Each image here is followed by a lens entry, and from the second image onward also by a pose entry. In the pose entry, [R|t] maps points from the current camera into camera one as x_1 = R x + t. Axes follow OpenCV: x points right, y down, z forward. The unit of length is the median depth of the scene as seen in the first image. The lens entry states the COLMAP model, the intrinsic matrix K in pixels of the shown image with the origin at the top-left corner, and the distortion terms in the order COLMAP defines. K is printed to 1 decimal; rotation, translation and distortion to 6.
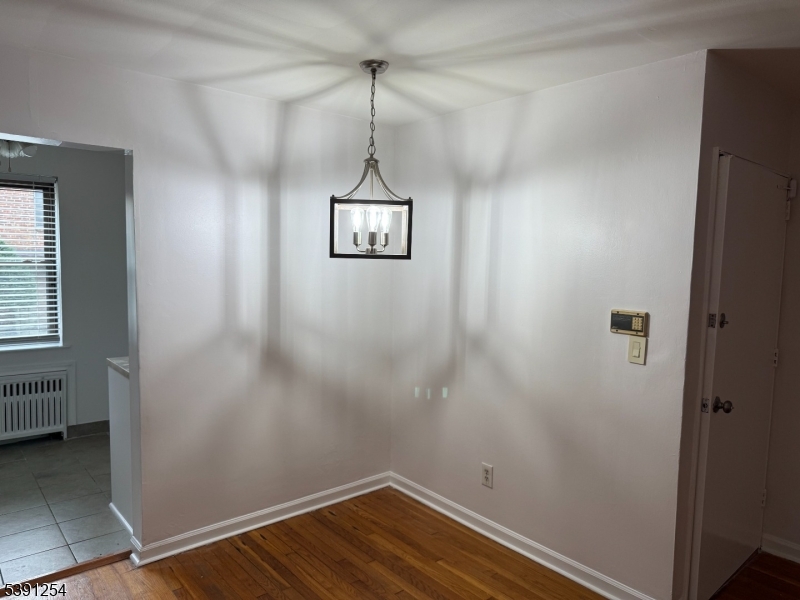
lens RADIAL K [[558.6, 0, 400.0], [0, 558.6, 300.0], [0, 0, 1]] dist [0.106869, -0.204214]
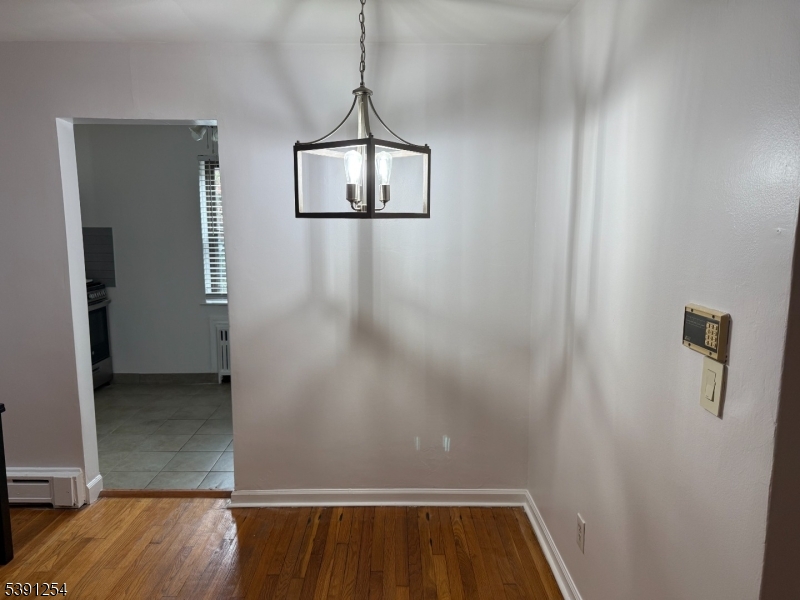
lens RADIAL K [[558.6, 0, 400.0], [0, 558.6, 300.0], [0, 0, 1]] dist [0.106869, -0.204214]
pose [[0.771425, 0.069425, -0.632522, 0.425281], [-0.038497, 0.997302, 0.062512, -0.008429], [0.635155, -0.023873, 0.772016, 0.351320]]
